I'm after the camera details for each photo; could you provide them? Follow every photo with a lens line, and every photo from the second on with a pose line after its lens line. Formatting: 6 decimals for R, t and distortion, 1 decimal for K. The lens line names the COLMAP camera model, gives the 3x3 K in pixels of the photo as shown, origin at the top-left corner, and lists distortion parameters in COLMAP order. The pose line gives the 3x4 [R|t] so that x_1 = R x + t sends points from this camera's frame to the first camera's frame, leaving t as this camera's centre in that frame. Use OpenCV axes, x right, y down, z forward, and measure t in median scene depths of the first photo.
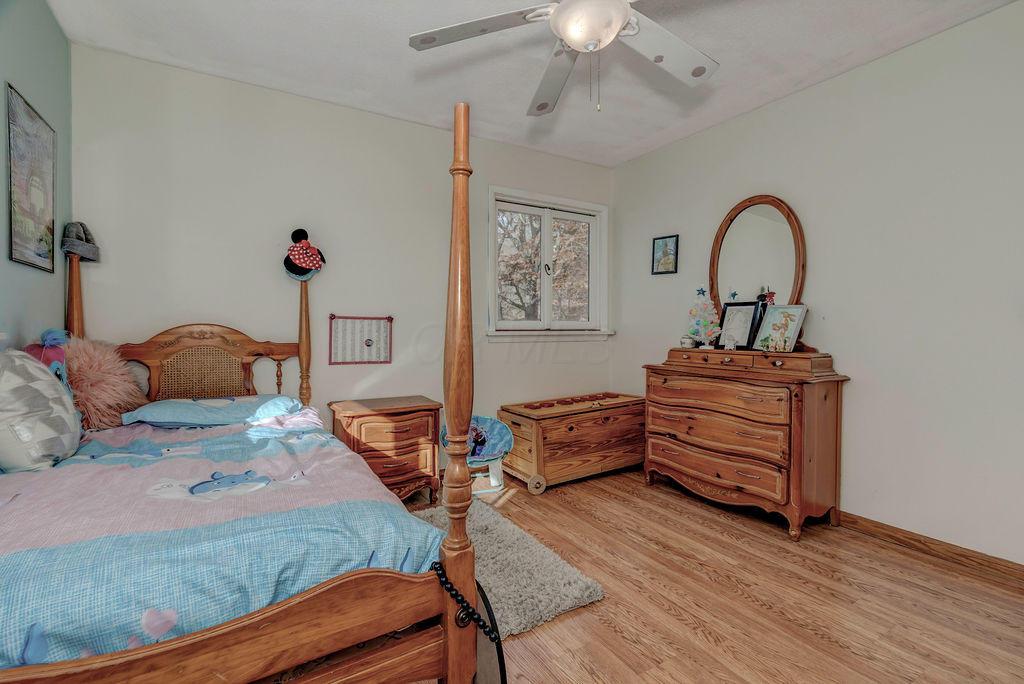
lens RADIAL K [[471.1, 0, 515.9], [0, 471.1, 338.5], [0, 0, 1]] dist [0.005059, 0.000236]
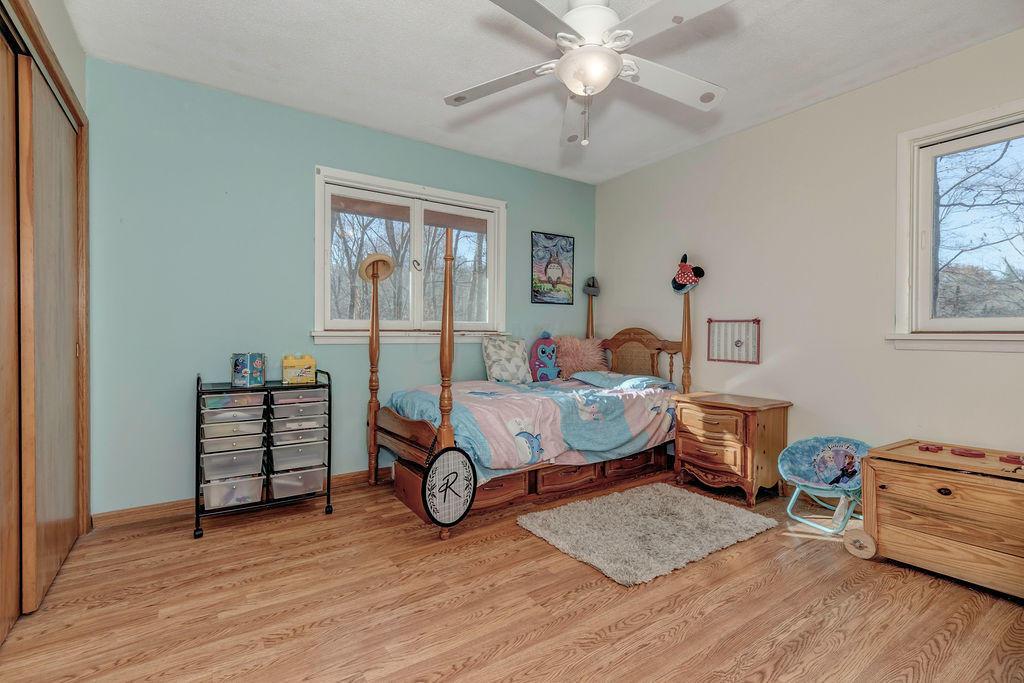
lens RADIAL K [[471.1, 0, 514.6], [0, 471.1, 337.2], [0, 0, 1]] dist [0.005059, 0.000236]
pose [[0.051000, 0.008595, -0.998662, 0.807051], [-0.021268, 0.999746, 0.007518, -0.002846], [0.998472, 0.020856, 0.051170, 0.460613]]
